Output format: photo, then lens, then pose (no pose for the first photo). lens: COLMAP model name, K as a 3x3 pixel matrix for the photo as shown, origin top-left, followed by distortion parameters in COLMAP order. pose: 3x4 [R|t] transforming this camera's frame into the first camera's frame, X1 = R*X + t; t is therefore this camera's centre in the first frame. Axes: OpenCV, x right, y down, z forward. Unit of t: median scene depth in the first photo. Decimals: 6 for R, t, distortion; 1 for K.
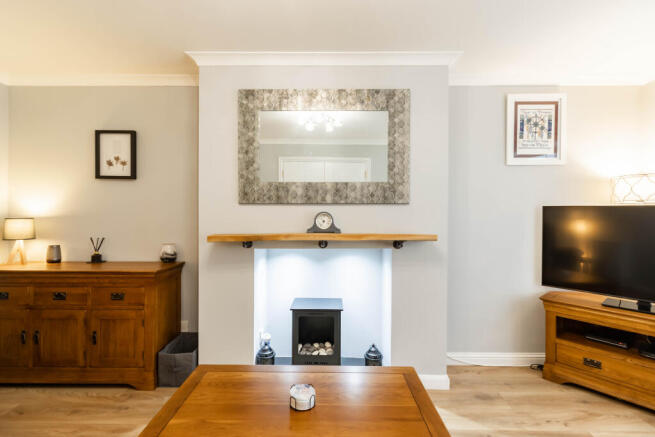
lens RADIAL K [[306.5, 0, 330.6], [0, 306.5, 214.0], [0, 0, 1]] dist [0.010084, -0.002218]
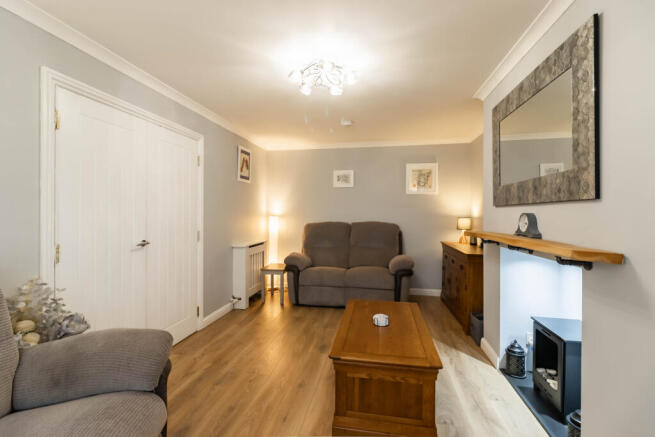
lens RADIAL K [[306.5, 0, 325.8], [0, 306.5, 216.8], [0, 0, 1]] dist [0.010084, -0.002218]
pose [[-0.174450, 0.007384, -0.984638, 0.961068], [-0.010925, 0.999896, 0.009434, 0.001345], [0.984606, 0.012403, -0.174351, 0.577600]]
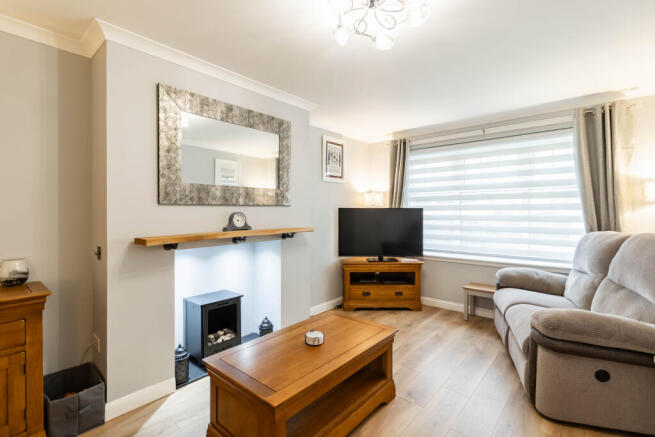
lens RADIAL K [[306.5, 0, 320.4], [0, 306.5, 214.1], [0, 0, 1]] dist [0.010084, -0.002218]
pose [[0.655563, -0.011446, 0.755054, -0.689501], [0.010384, 0.999927, 0.006143, -0.003936], [-0.755069, 0.003813, 0.655634, 0.007338]]
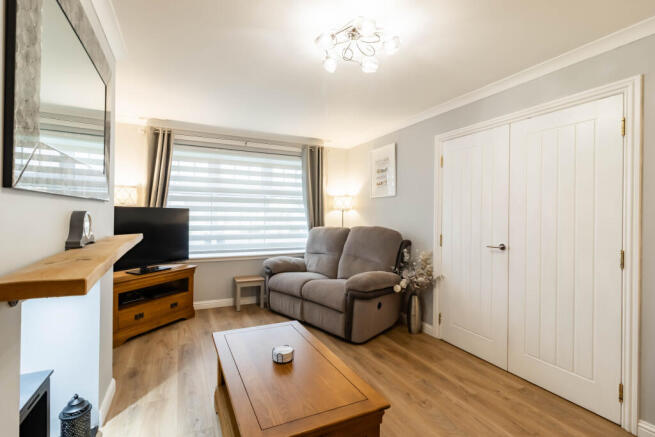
lens RADIAL K [[306.5, 0, 321.5], [0, 306.5, 212.2], [0, 0, 1]] dist [0.010084, -0.002218]
pose [[-0.420634, -0.003495, 0.907224, -0.791233], [-0.007804, 0.999970, 0.000234, -0.007340], [-0.907197, -0.006981, -0.420648, 0.817776]]
